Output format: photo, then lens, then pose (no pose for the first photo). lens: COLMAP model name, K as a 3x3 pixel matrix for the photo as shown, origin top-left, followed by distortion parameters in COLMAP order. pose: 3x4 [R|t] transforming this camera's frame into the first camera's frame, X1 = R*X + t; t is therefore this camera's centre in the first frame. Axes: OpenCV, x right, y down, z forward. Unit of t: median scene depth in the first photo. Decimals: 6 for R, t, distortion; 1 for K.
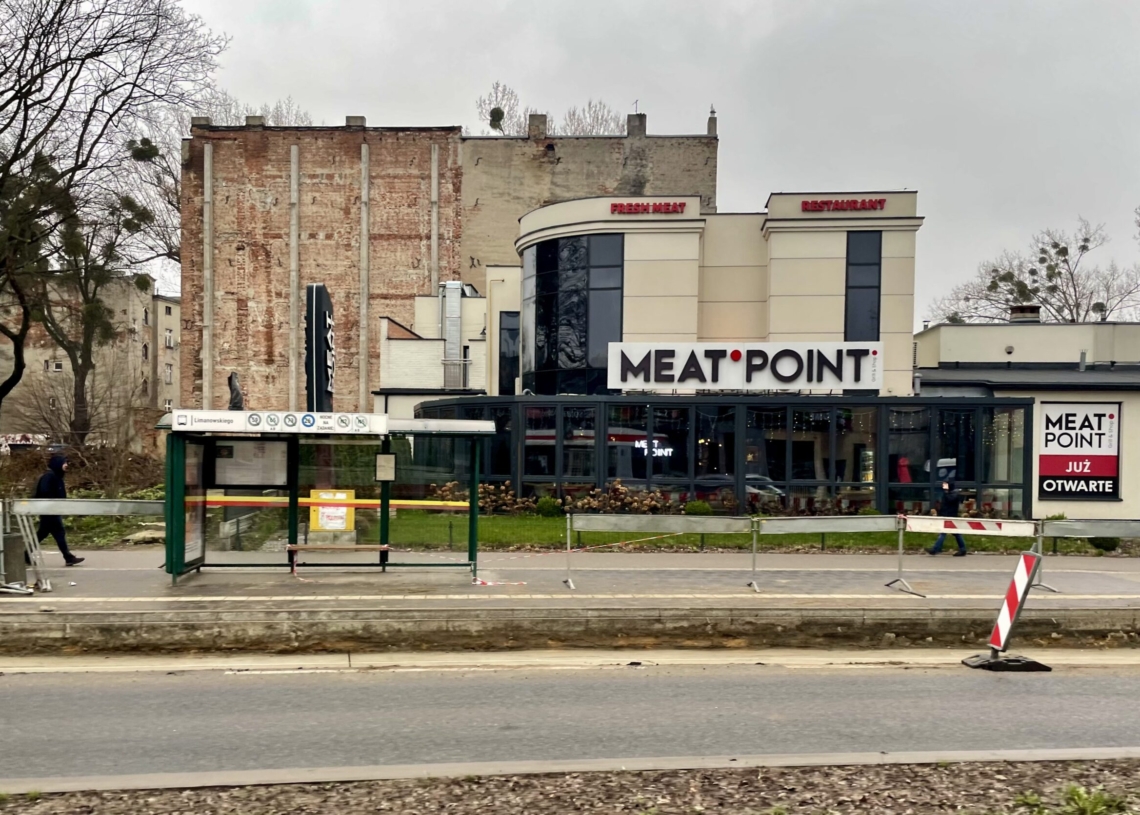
lens RADIAL K [[881.8, 0, 570.0], [0, 881.8, 410.4], [0, 0, 1]] dist [0.040710, -0.008398]
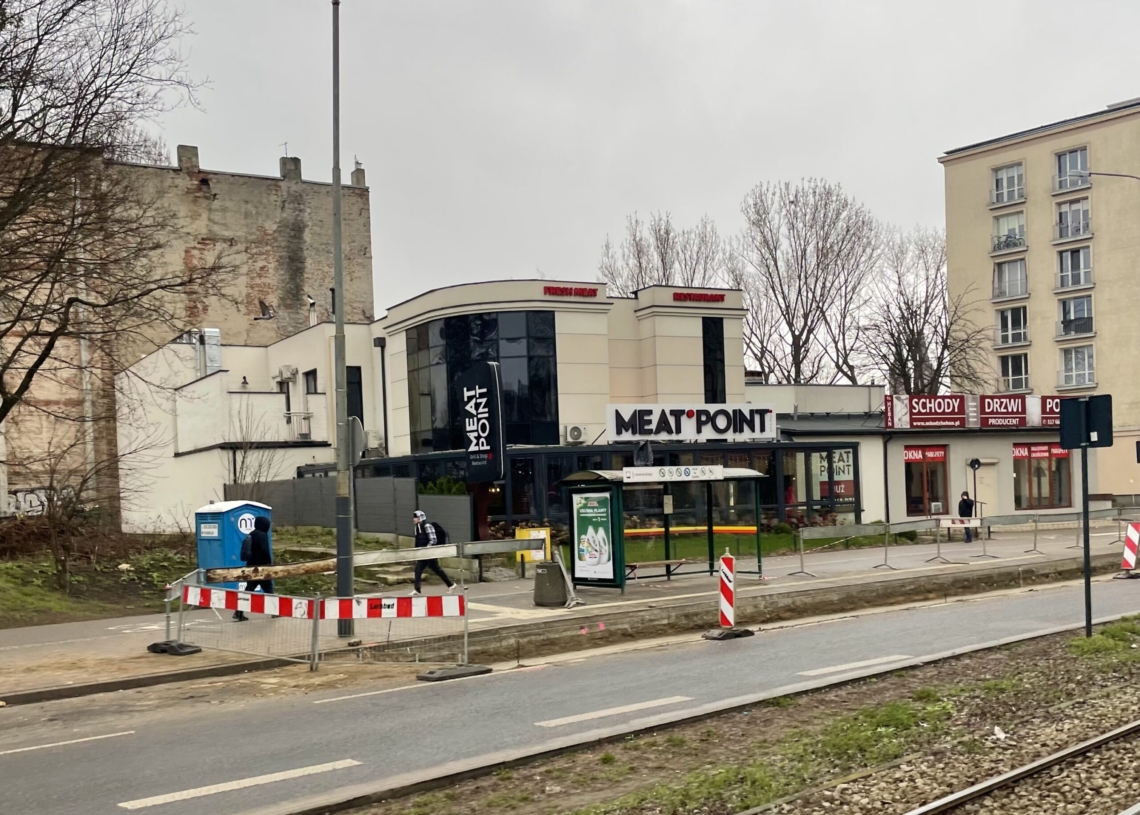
lens RADIAL K [[881.8, 0, 568.3], [0, 881.8, 416.1], [0, 0, 1]] dist [0.040710, -0.008398]
pose [[0.895715, -0.006892, 0.444575, -0.562812], [0.025027, 0.999076, -0.034936, -0.017114], [-0.443923, 0.042419, 0.895060, -0.103035]]
